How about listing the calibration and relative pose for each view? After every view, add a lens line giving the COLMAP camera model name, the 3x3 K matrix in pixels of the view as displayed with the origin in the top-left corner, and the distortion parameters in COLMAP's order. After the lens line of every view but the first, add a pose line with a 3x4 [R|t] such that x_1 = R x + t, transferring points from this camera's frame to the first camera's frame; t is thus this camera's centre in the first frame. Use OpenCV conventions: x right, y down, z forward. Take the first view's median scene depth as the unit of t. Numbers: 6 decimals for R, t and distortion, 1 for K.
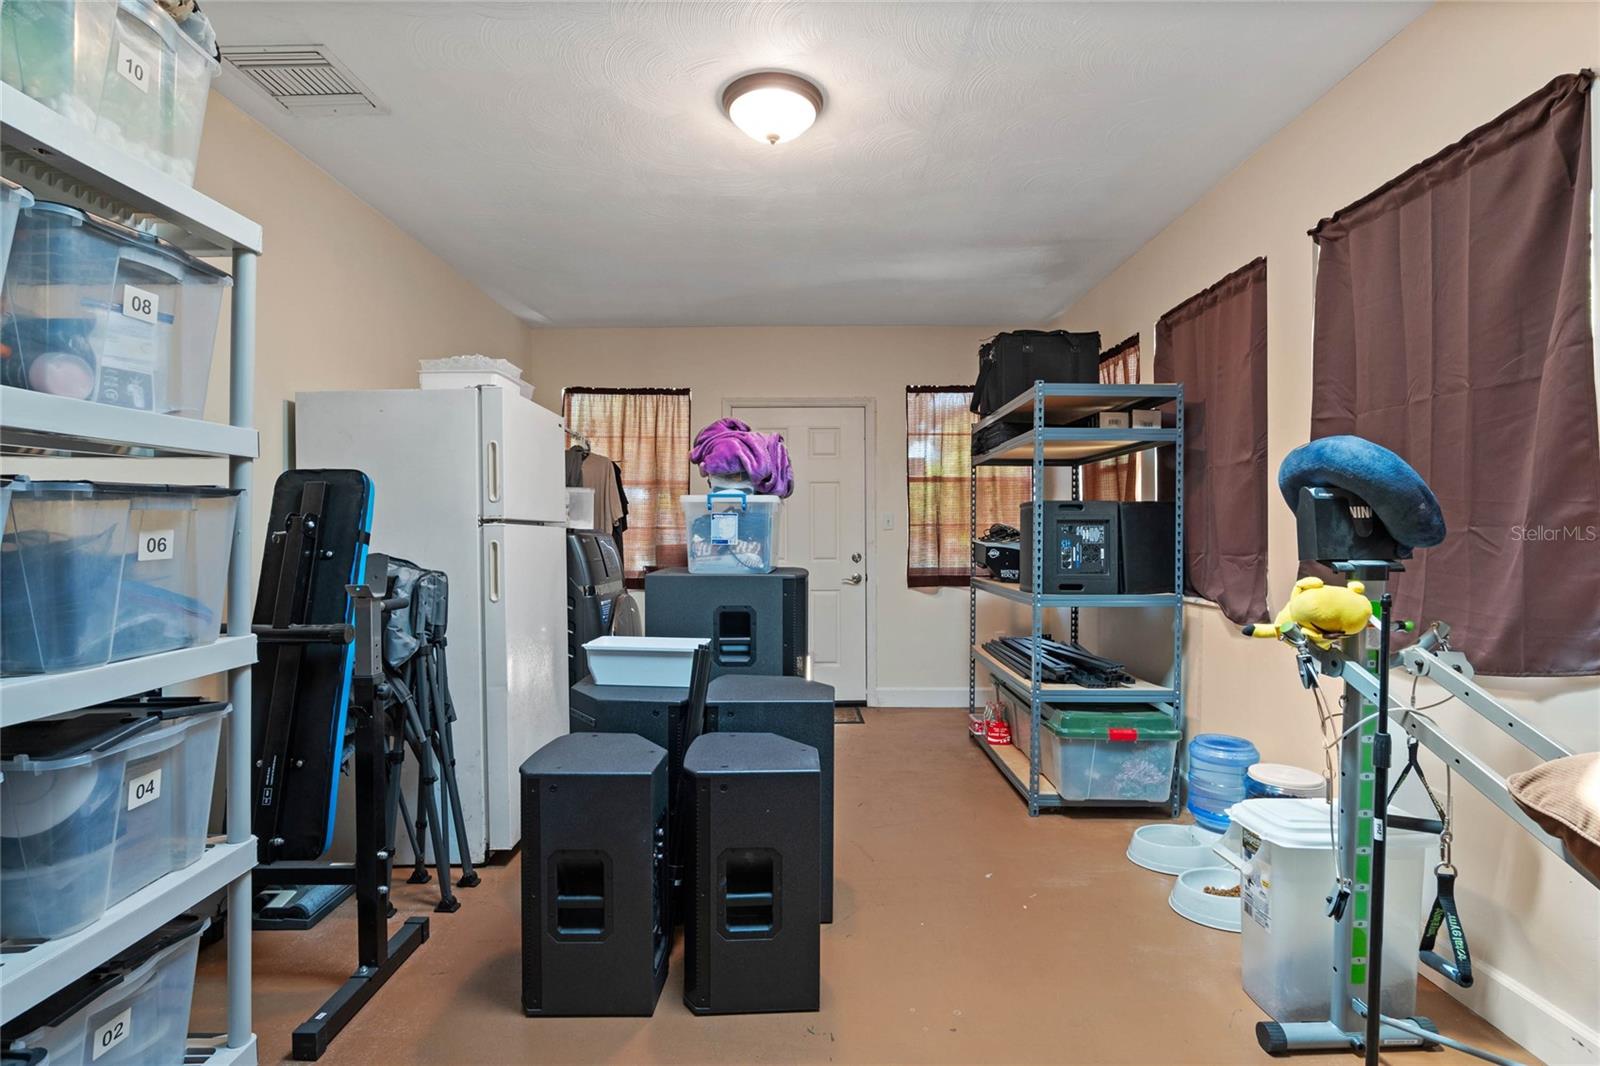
lens RADIAL K [[739.4, 0, 801.9], [0, 739.4, 533.3], [0, 0, 1]] dist [-0.024351, 0.006028]
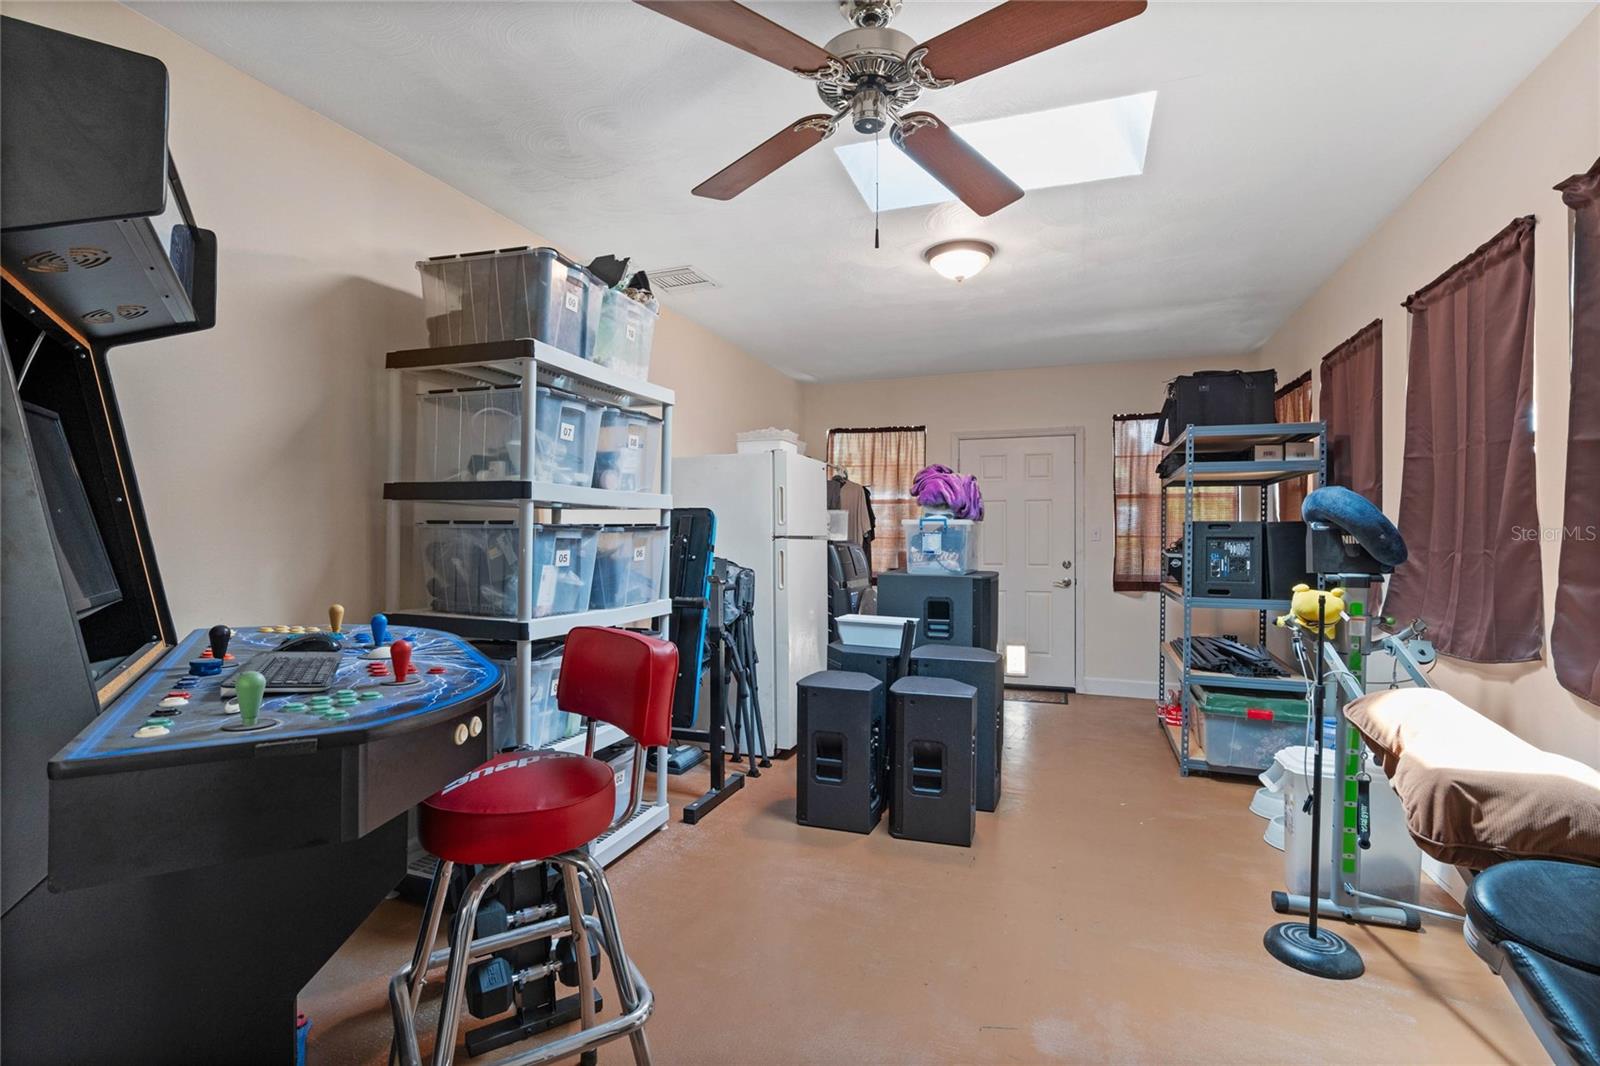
lens RADIAL K [[739.4, 0, 801.9], [0, 739.4, 533.3], [0, 0, 1]] dist [-0.024351, 0.006028]
pose [[0.937635, 0.003514, -0.347604, 0.162929], [-0.004948, 0.999983, -0.003237, -0.019791], [0.347587, 0.004755, 0.937636, -0.443998]]
